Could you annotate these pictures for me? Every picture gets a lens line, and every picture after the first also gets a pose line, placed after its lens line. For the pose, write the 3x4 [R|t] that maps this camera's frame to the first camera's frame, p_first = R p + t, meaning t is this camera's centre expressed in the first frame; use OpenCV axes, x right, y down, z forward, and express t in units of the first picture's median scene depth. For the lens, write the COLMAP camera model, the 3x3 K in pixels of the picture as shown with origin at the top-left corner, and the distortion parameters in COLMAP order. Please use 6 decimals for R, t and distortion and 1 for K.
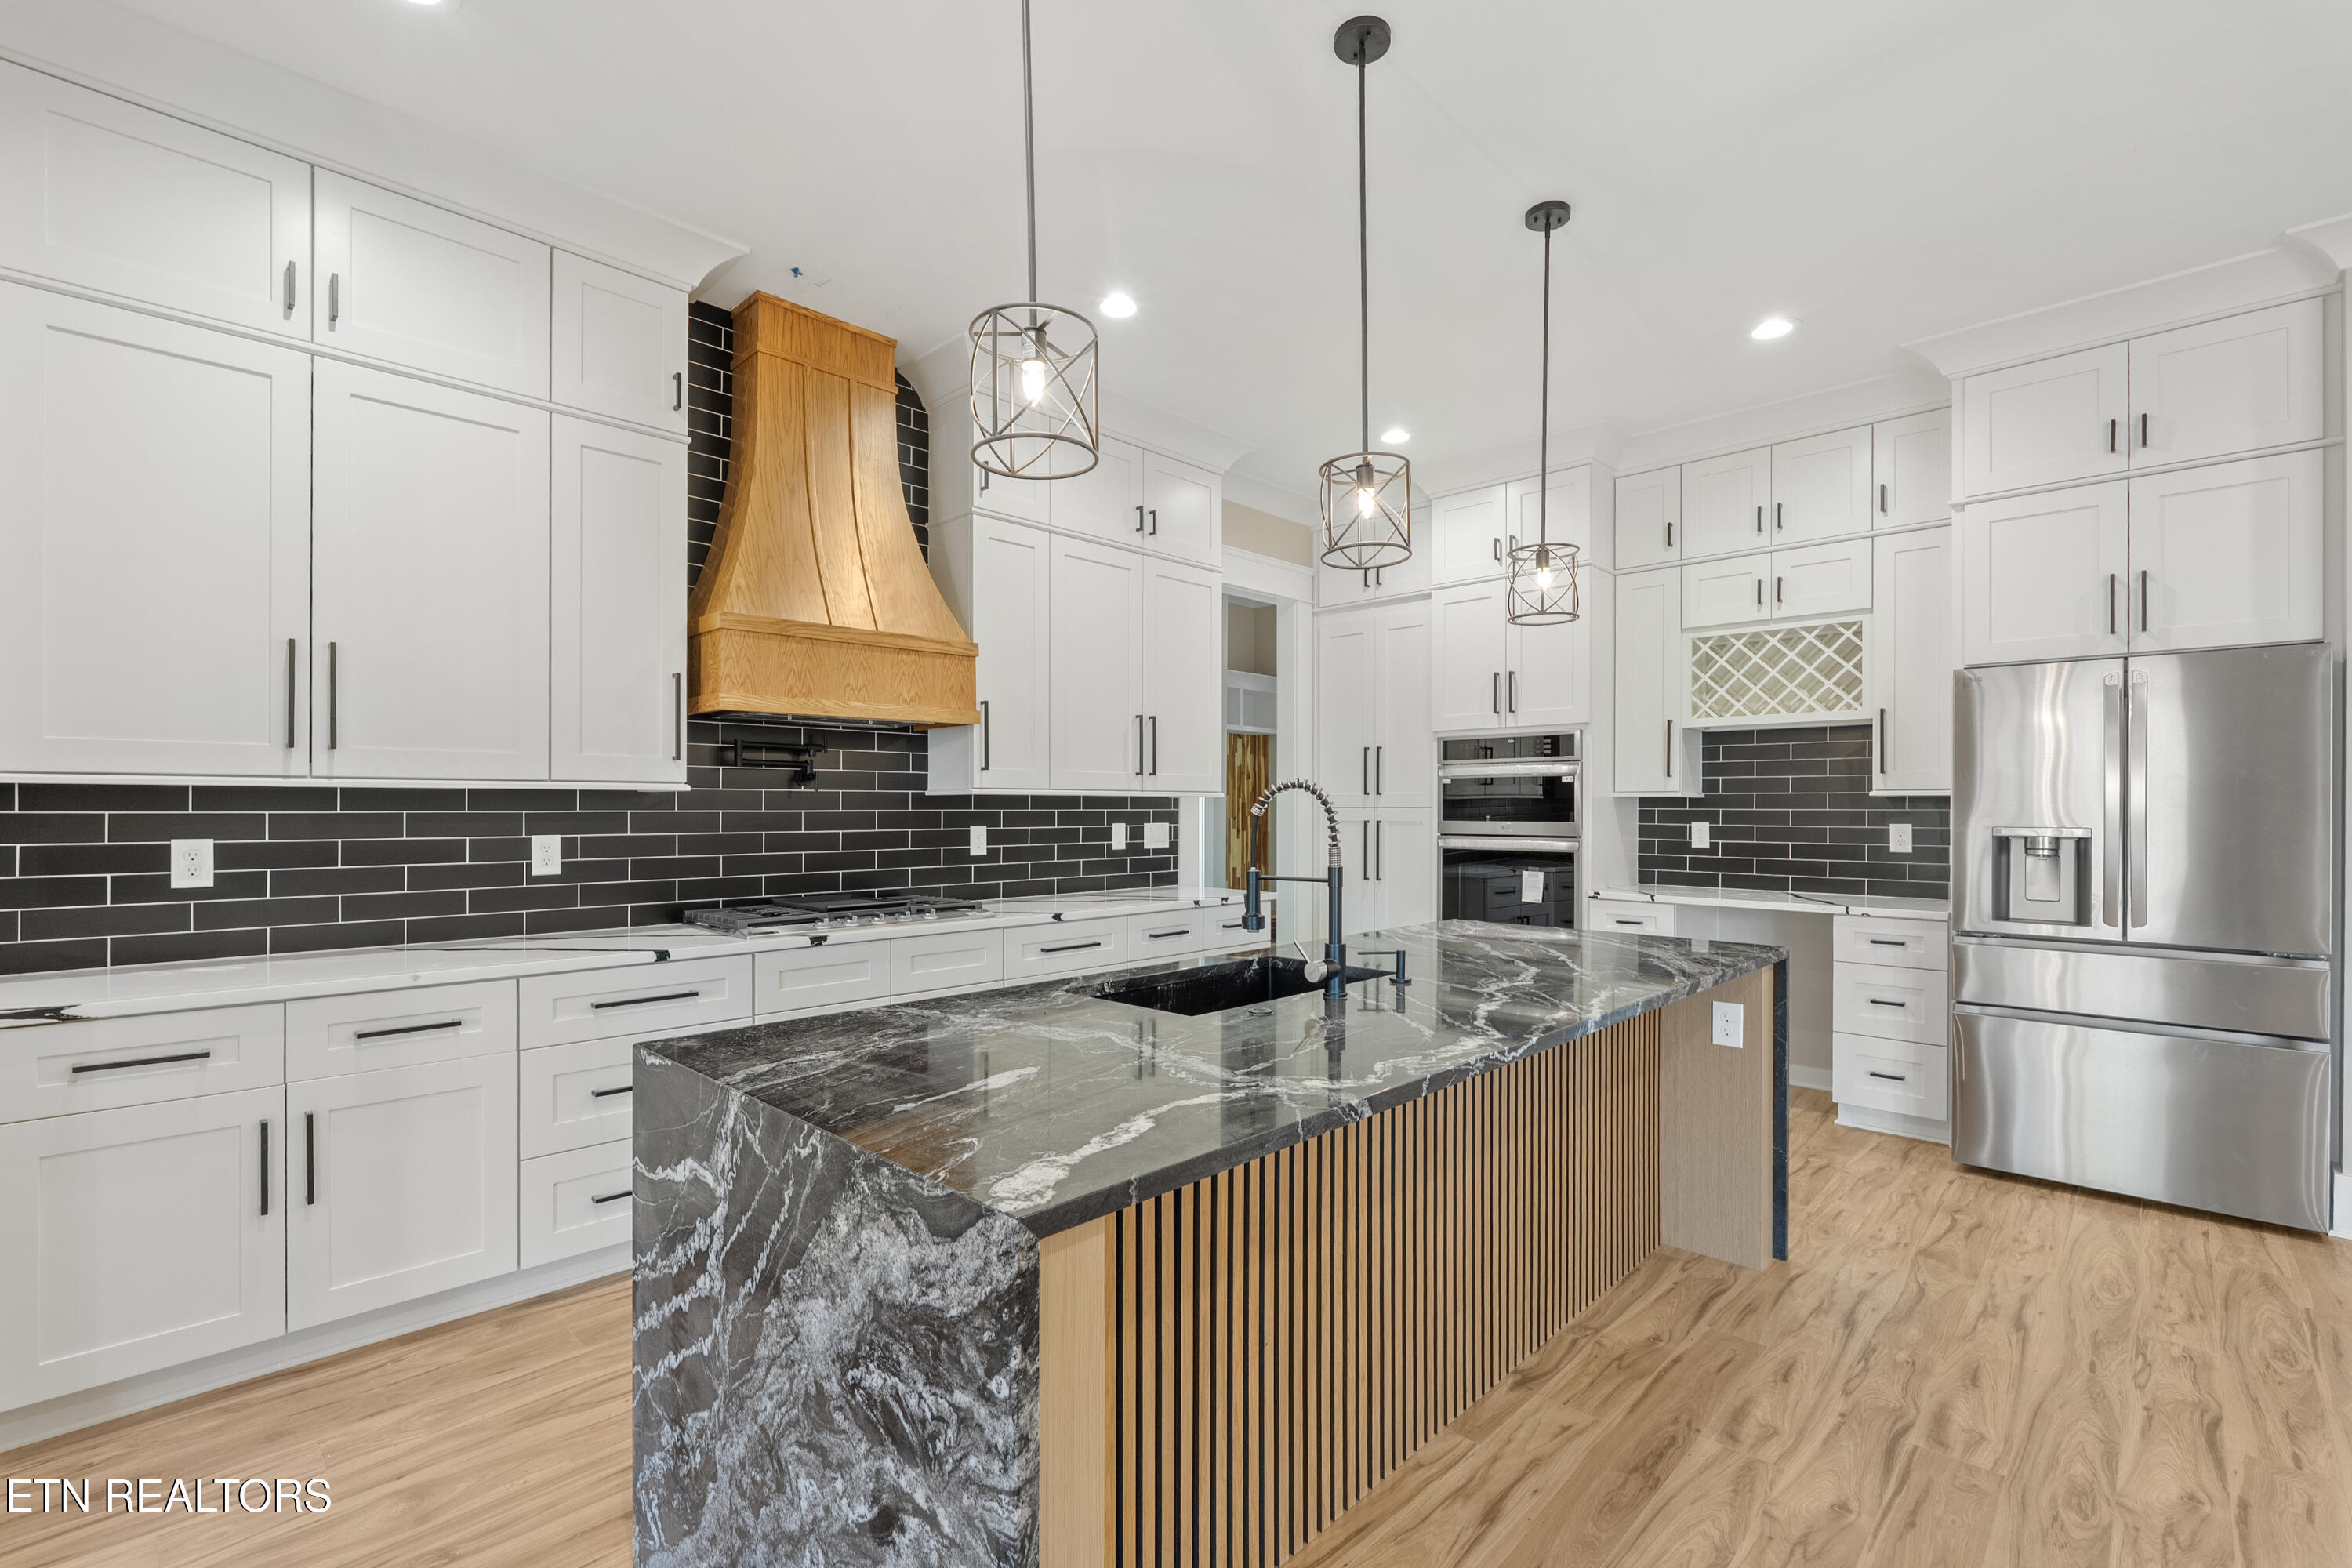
lens RADIAL K [[1055.7, 0, 1177.1], [0, 1055.7, 804.6], [0, 0, 1]] dist [0.001300, 0.000145]
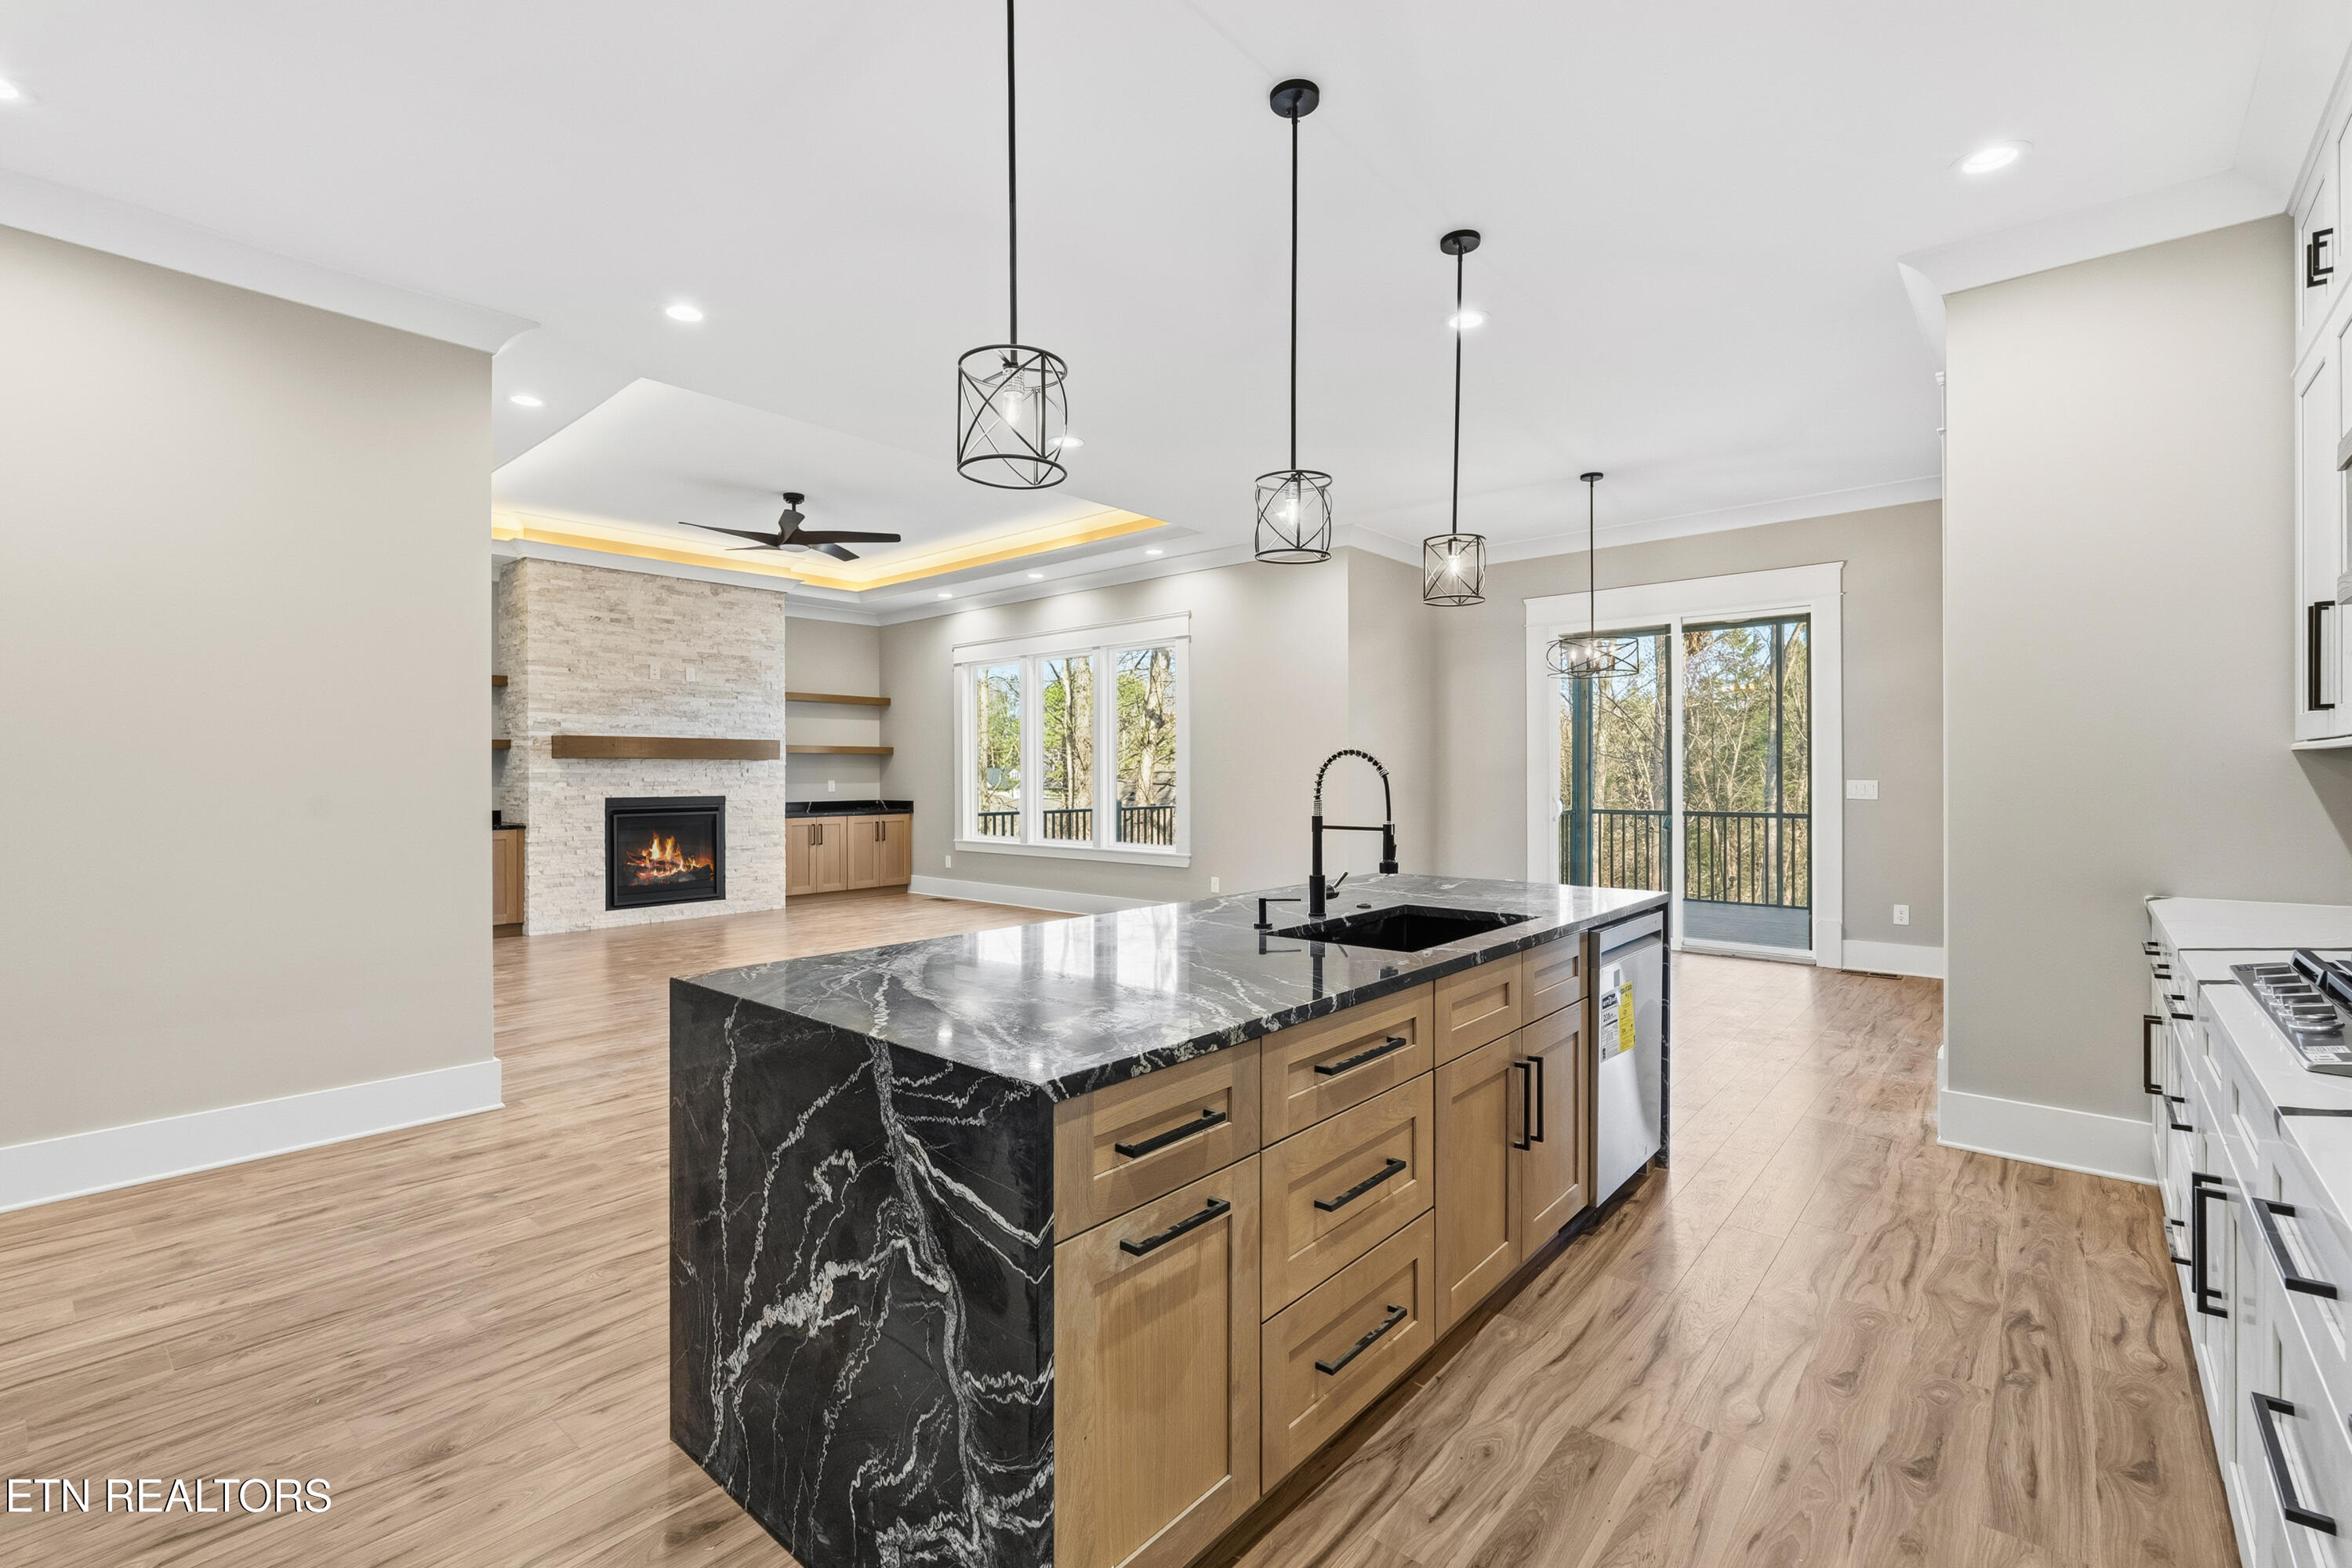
lens RADIAL K [[1031.3, 0, 1170.0], [0, 1031.3, 776.1], [0, 0, 1]] dist [-0.005246, -0.000519]
pose [[-0.998670, 0.003054, -0.051465, 0.219233], [0.003075, 0.999995, -0.000324, 0.005205], [0.051464, -0.000482, -0.998675, 1.264124]]
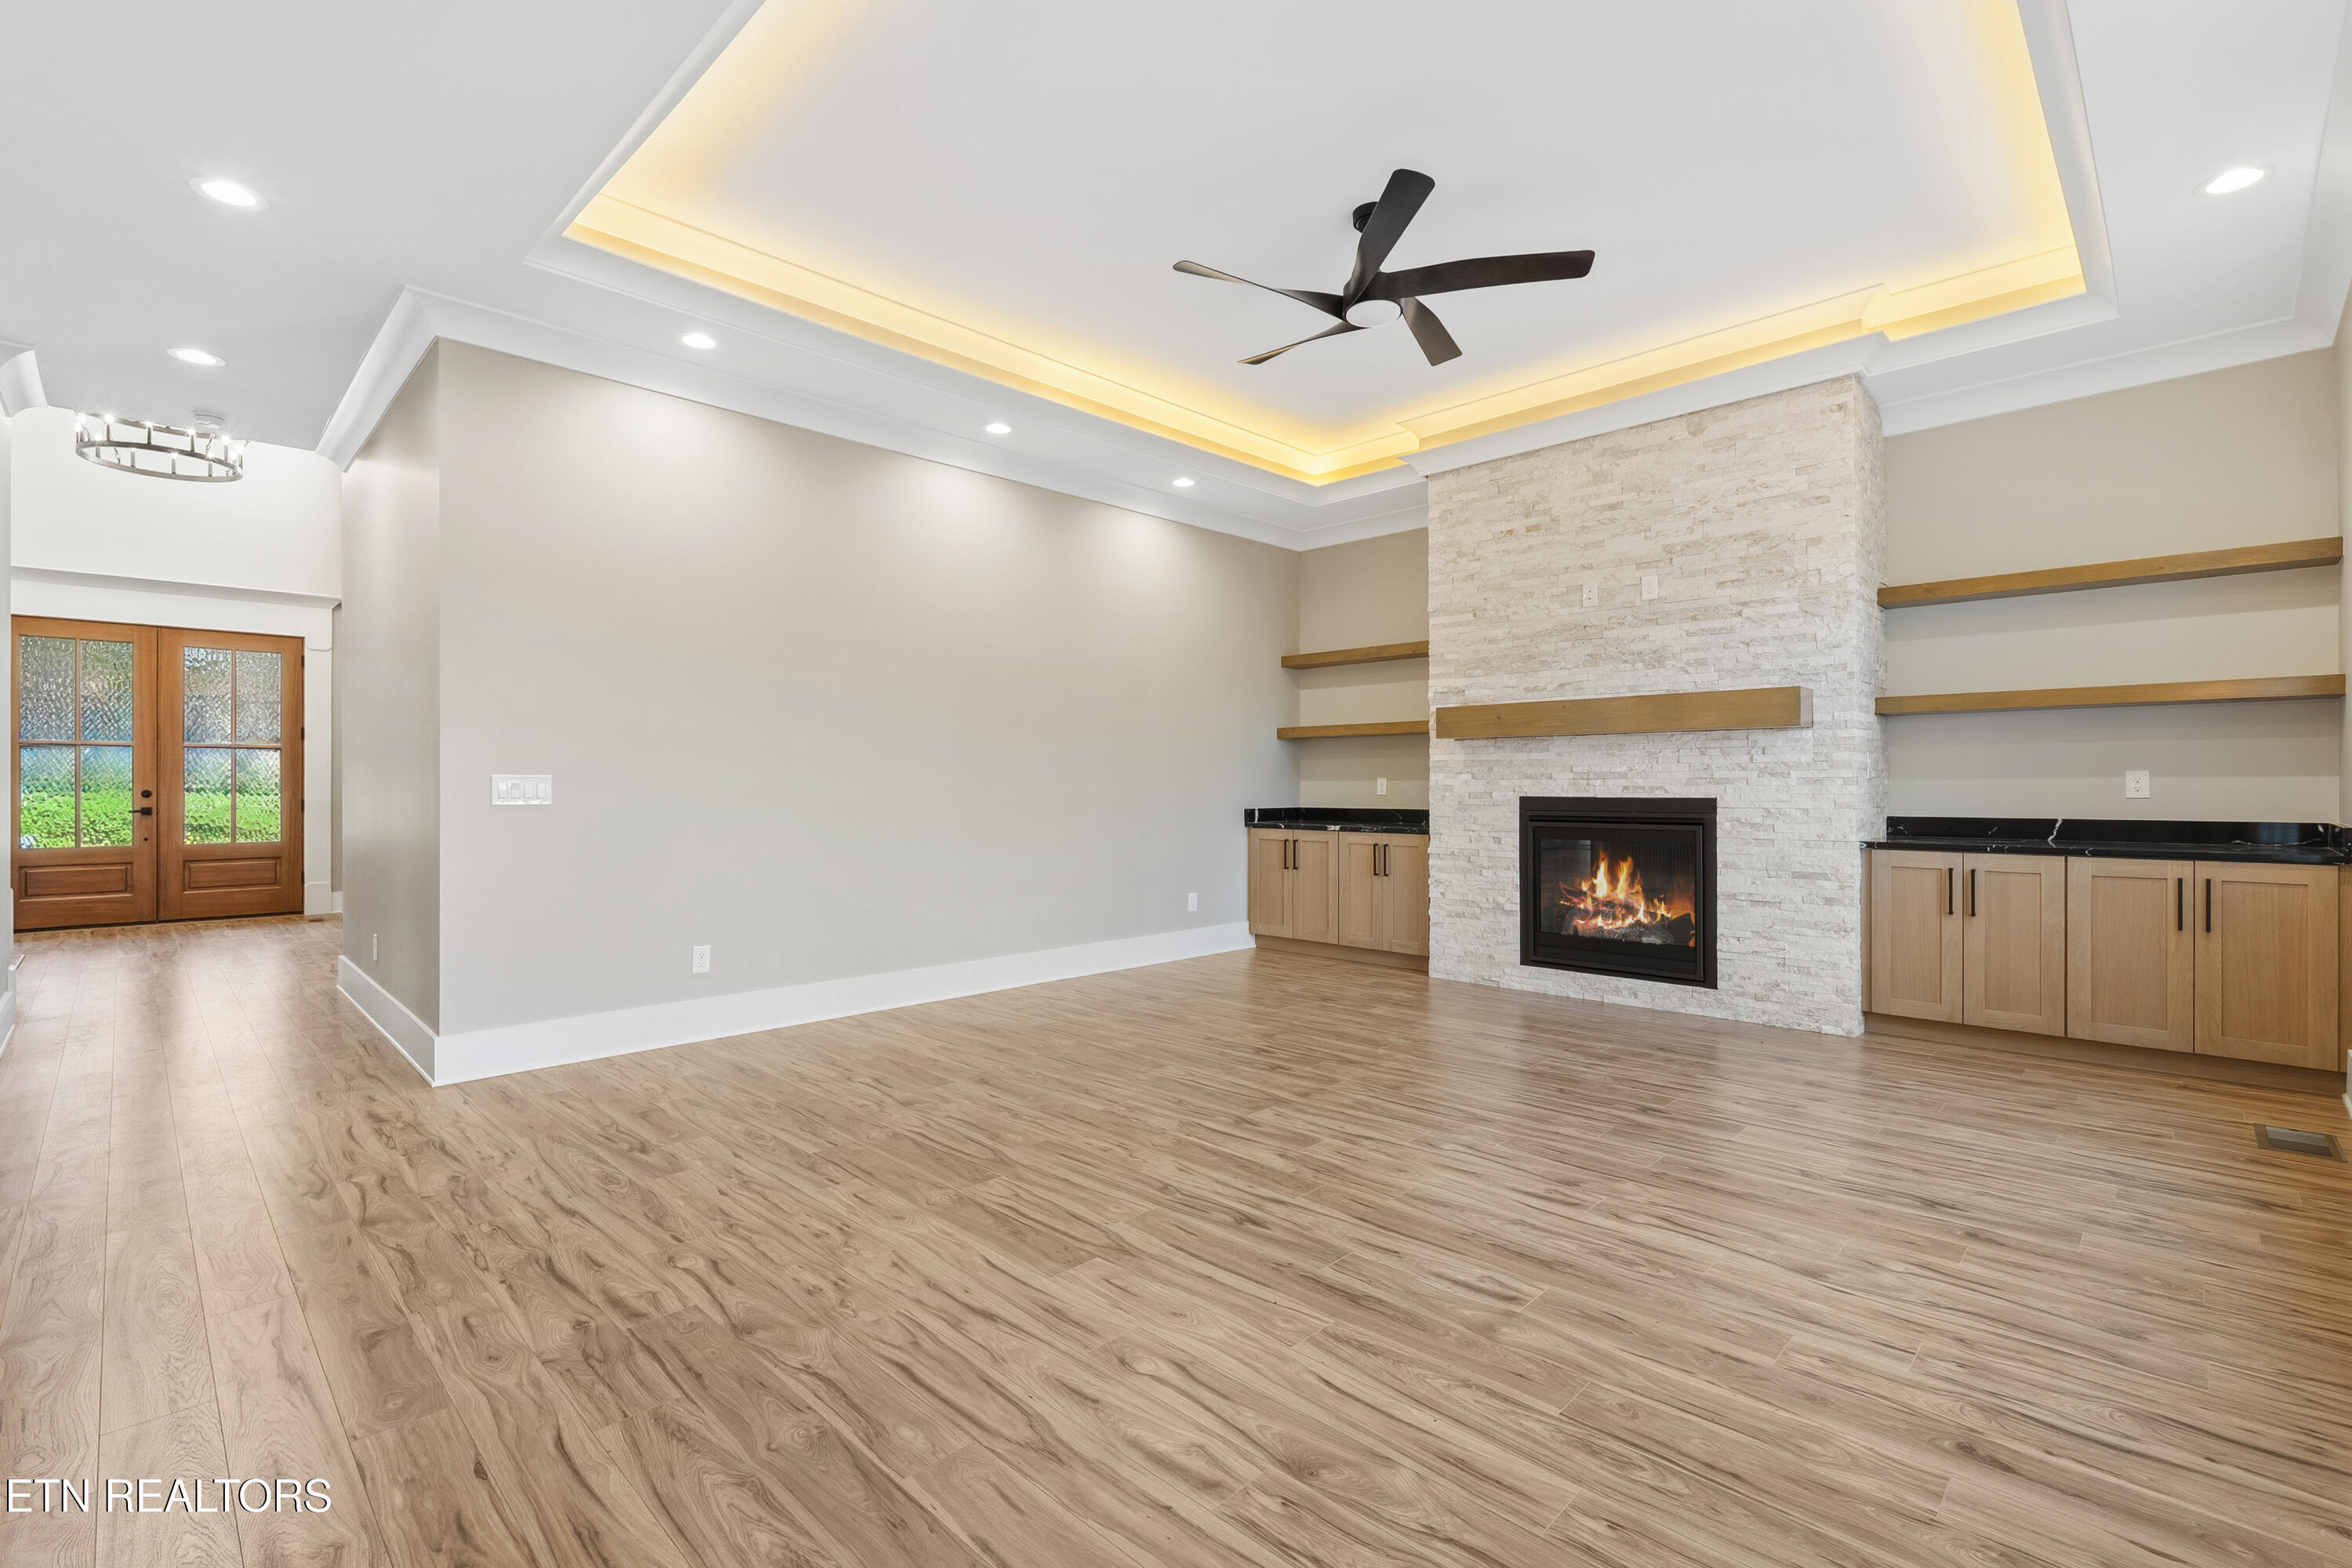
lens RADIAL K [[1039.1, 0, 1171.5], [0, 1039.1, 786.6], [0, 0, 1]] dist [-0.003768, 0.000156]
pose [[0.011407, -0.001756, 0.999933, -0.180491], [-0.001376, 0.999997, 0.001772, 0.030800], [-0.999934, -0.001396, 0.011405, -0.485299]]
